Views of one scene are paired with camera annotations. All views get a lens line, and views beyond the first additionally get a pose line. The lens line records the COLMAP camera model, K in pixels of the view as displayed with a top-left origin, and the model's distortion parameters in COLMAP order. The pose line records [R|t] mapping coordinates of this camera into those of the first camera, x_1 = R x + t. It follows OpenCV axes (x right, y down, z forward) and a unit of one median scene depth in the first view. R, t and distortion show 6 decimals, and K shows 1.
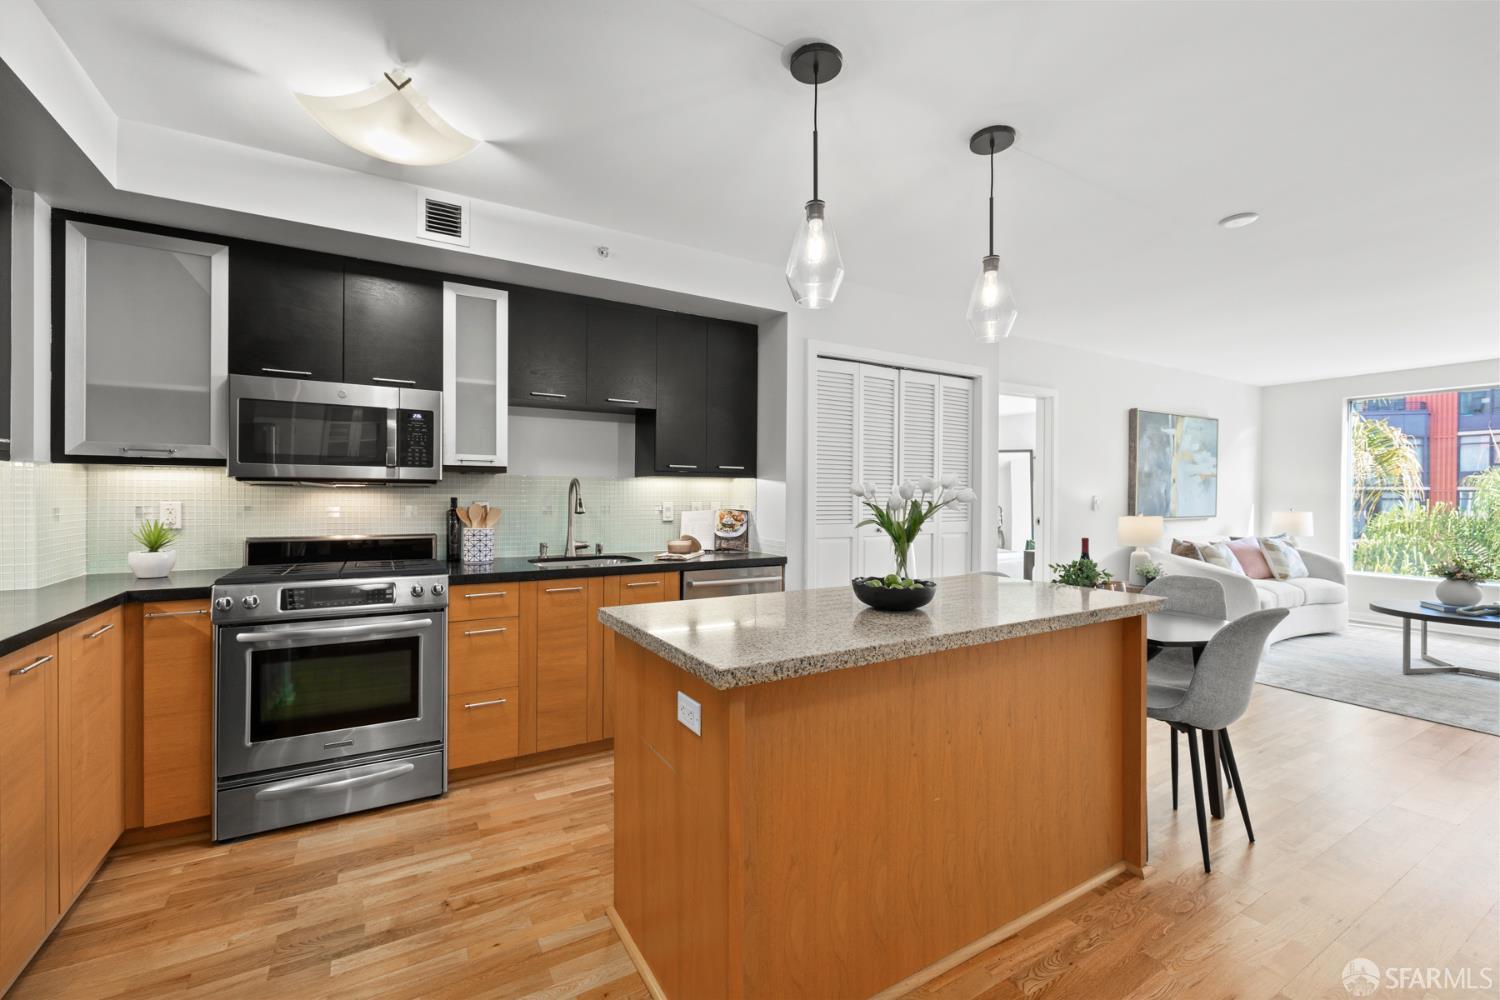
lens RADIAL K [[626.2, 0, 748.3], [0, 626.2, 498.2], [0, 0, 1]] dist [0.002042, -0.000144]
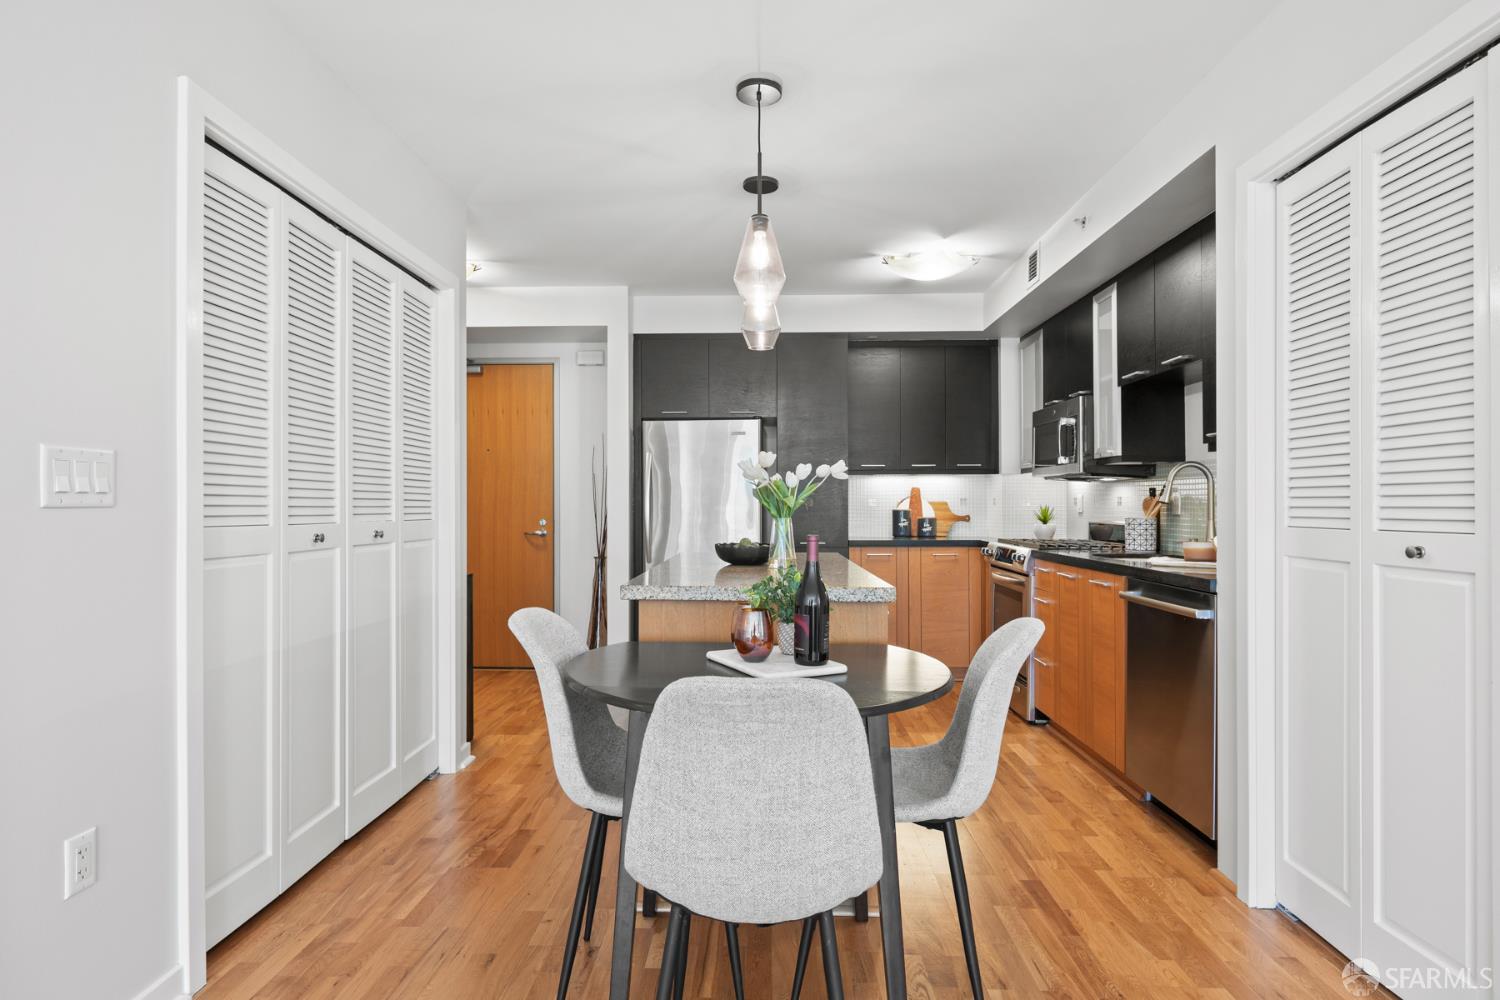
lens RADIAL K [[815.3, 0, 742.4], [0, 815.3, 504.1], [0, 0, 1]] dist [0.005337, 0.000433]
pose [[-0.534031, -0.005275, -0.845449, 1.120078], [-0.007786, 0.999969, -0.001321, 0.036202], [0.845429, 0.005877, -0.534055, 1.278044]]
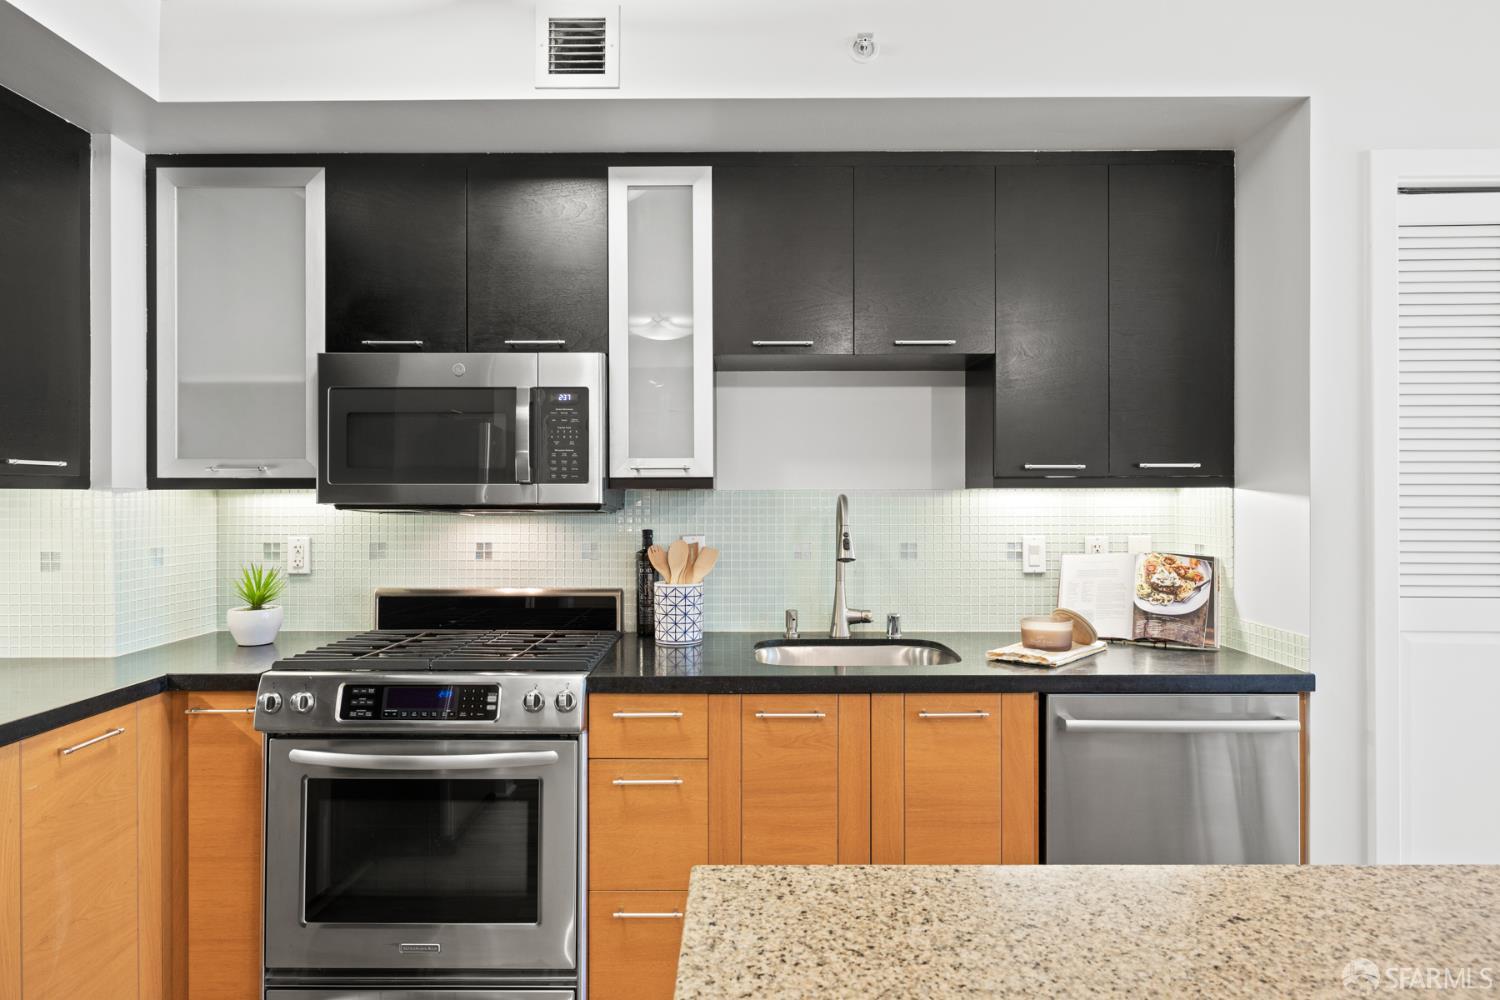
lens RADIAL K [[859.7, 0, 743.9], [0, 859.7, 494.5], [0, 0, 1]] dist [0.005640, -0.001565]
pose [[0.858868, -0.009894, -0.512101, 0.037001], [0.004449, 0.999920, -0.011857, -0.027460], [0.512177, 0.007906, 0.858844, 0.377020]]
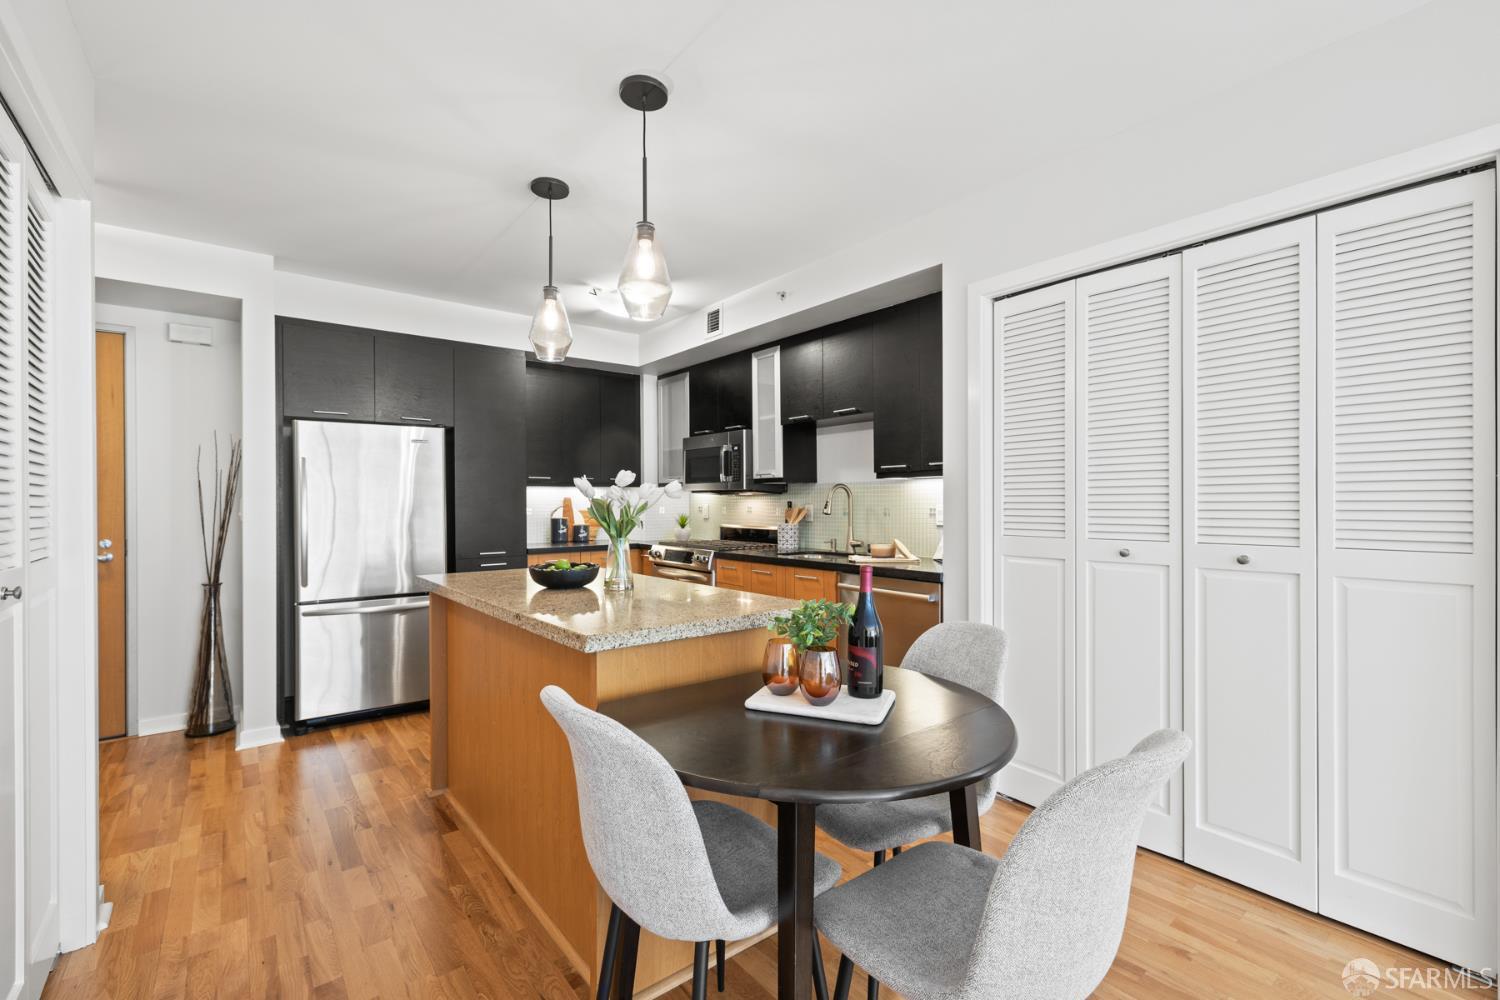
lens RADIAL K [[649.7, 0, 749.1], [0, 649.7, 503.0], [0, 0, 1]] dist [-0.000191, -0.000194]
pose [[0.138882, -0.005544, -0.990293, 1.034217], [-0.001883, 0.999981, -0.005862, 0.012501], [0.990307, 0.002679, 0.138869, 0.797992]]
